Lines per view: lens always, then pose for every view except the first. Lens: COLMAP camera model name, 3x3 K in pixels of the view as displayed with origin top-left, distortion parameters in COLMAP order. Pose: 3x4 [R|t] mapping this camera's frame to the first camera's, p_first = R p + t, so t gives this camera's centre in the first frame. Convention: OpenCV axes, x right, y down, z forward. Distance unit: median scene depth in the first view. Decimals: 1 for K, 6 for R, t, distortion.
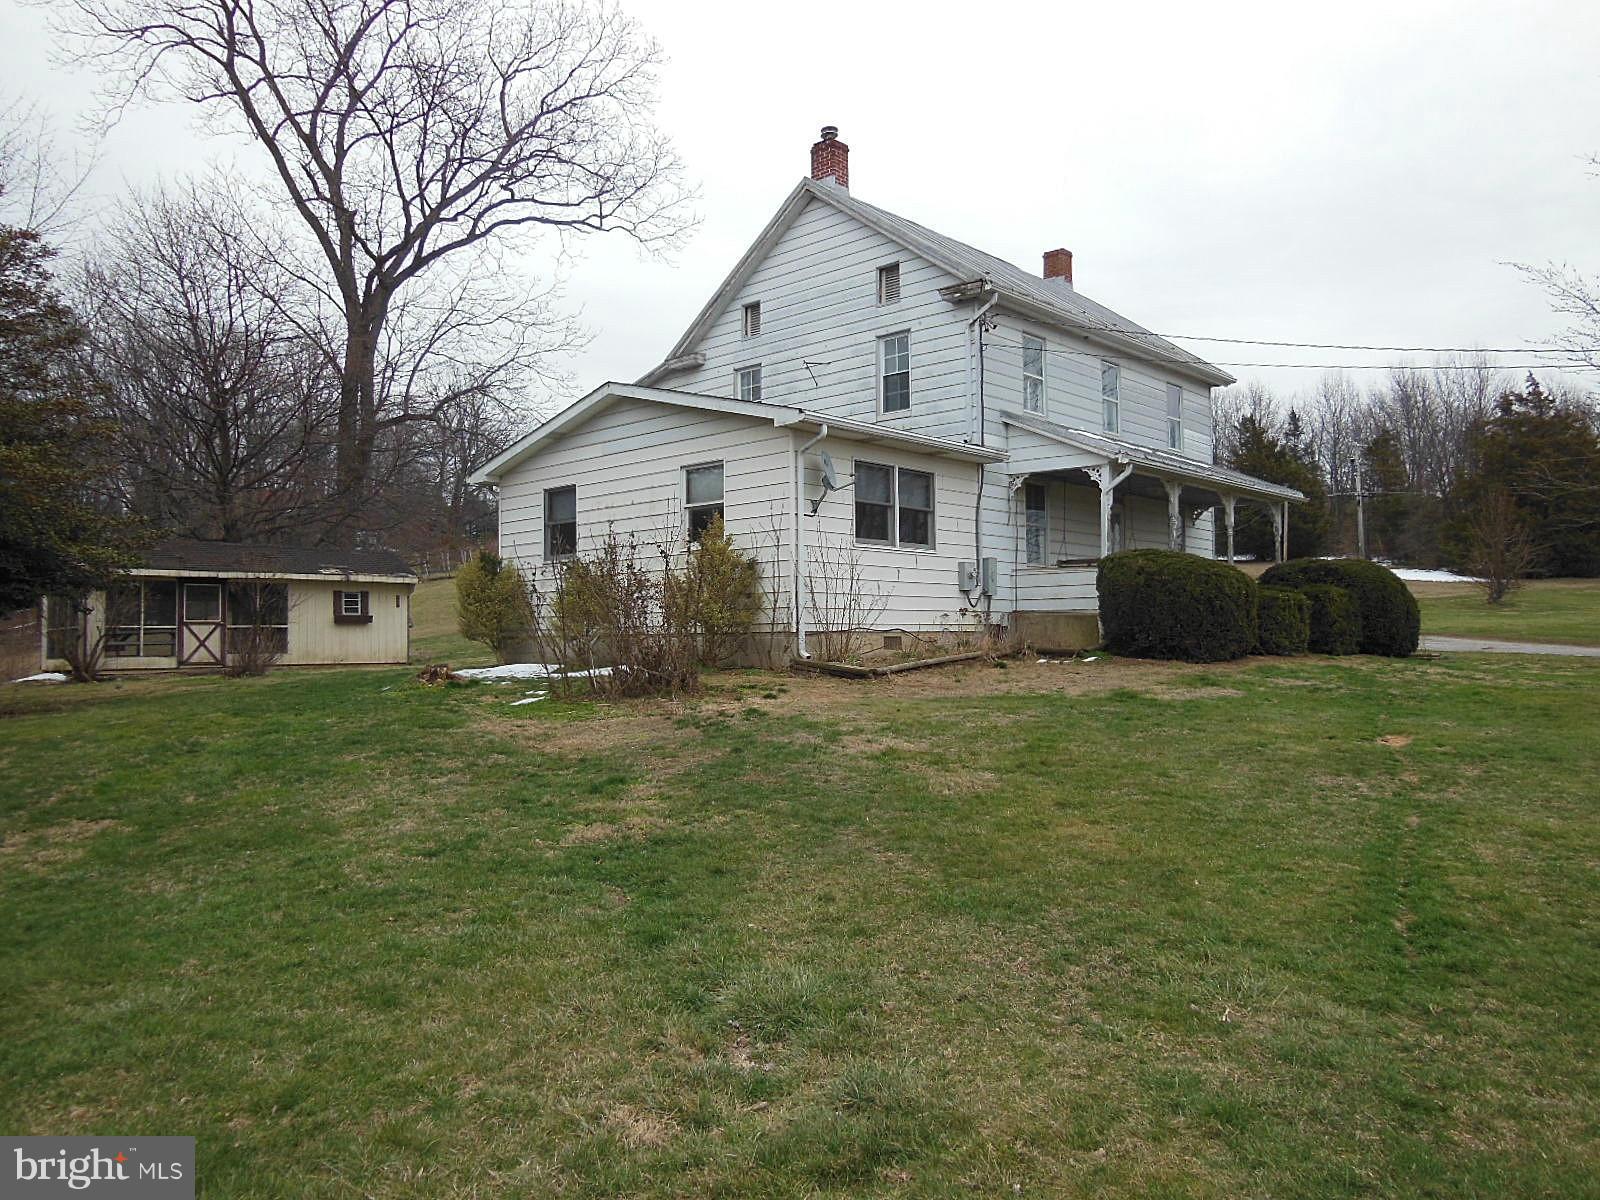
lens RADIAL K [[1172.8, 0, 800.0], [0, 1172.8, 600.0], [0, 0, 1]] dist [-0.055723, 0.103742]
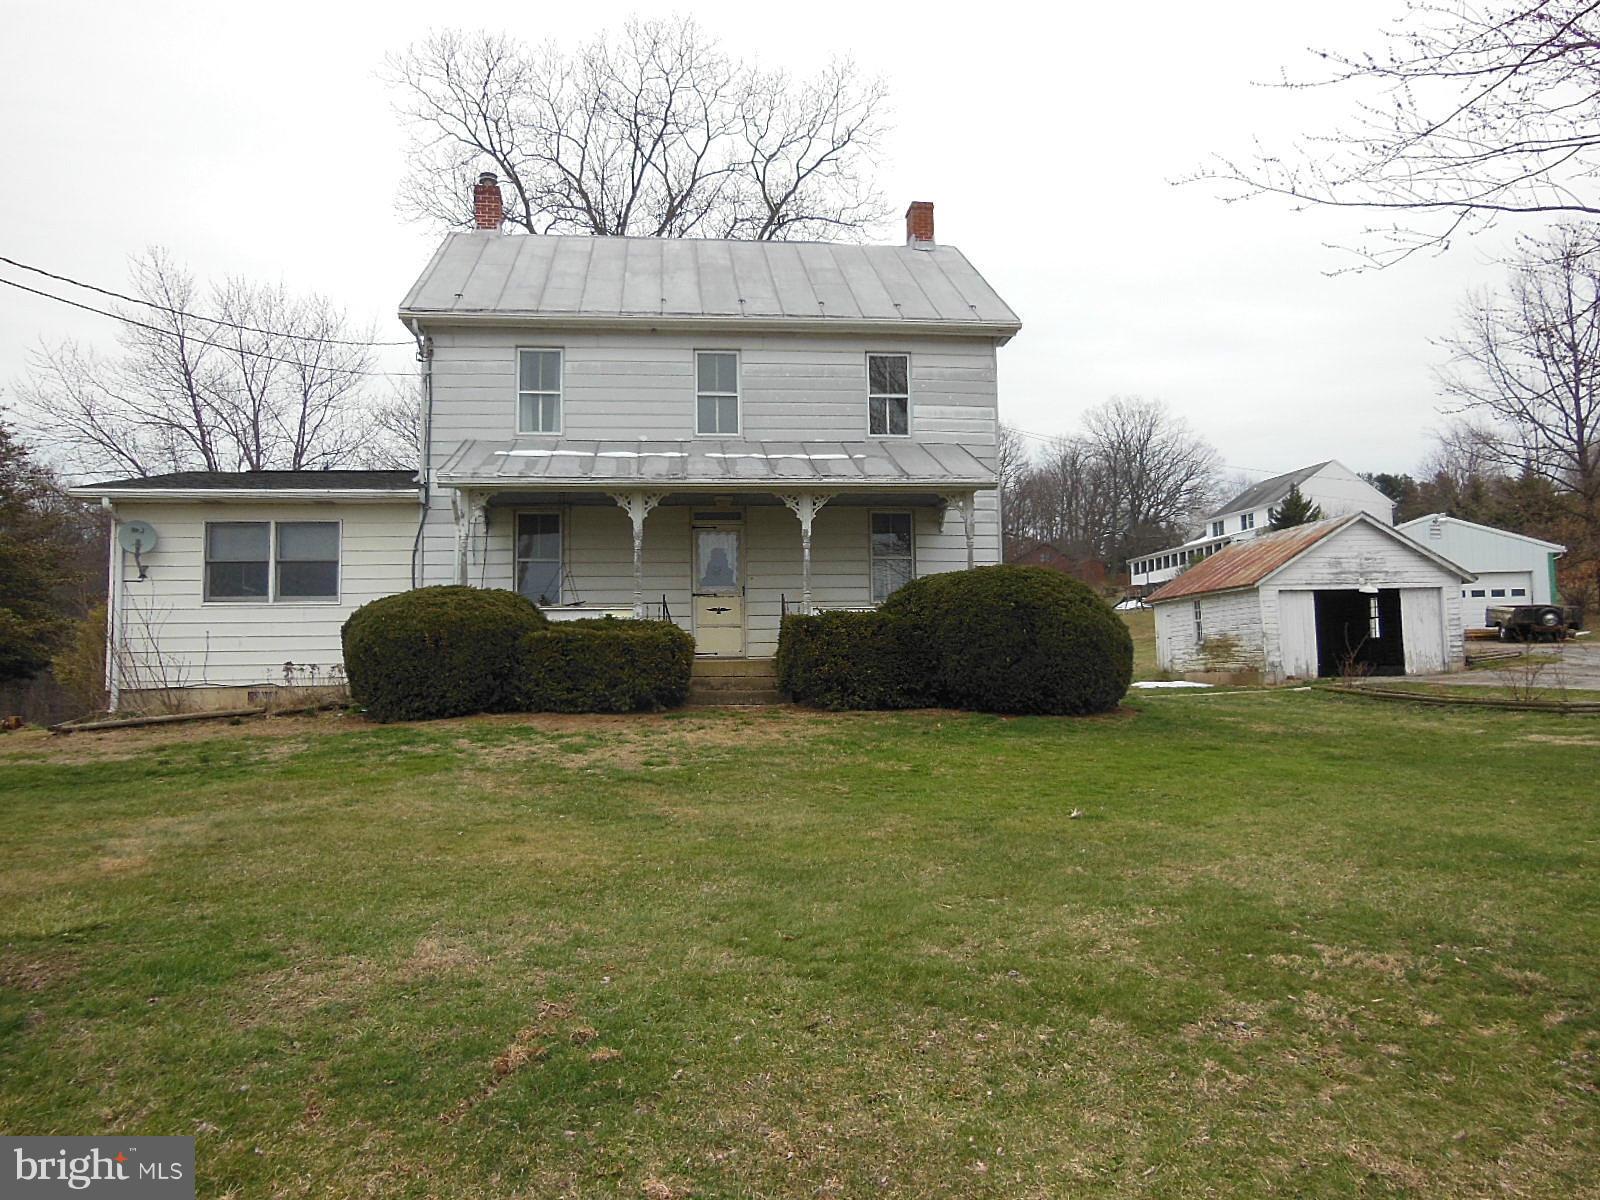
lens RADIAL K [[1172.8, 0, 800.0], [0, 1172.8, 600.0], [0, 0, 1]] dist [-0.055723, 0.103742]
pose [[0.785977, -0.061607, -0.615179, 0.956648], [0.039317, 0.997989, -0.049710, 0.017819], [0.617005, 0.014884, 0.786819, 0.463857]]
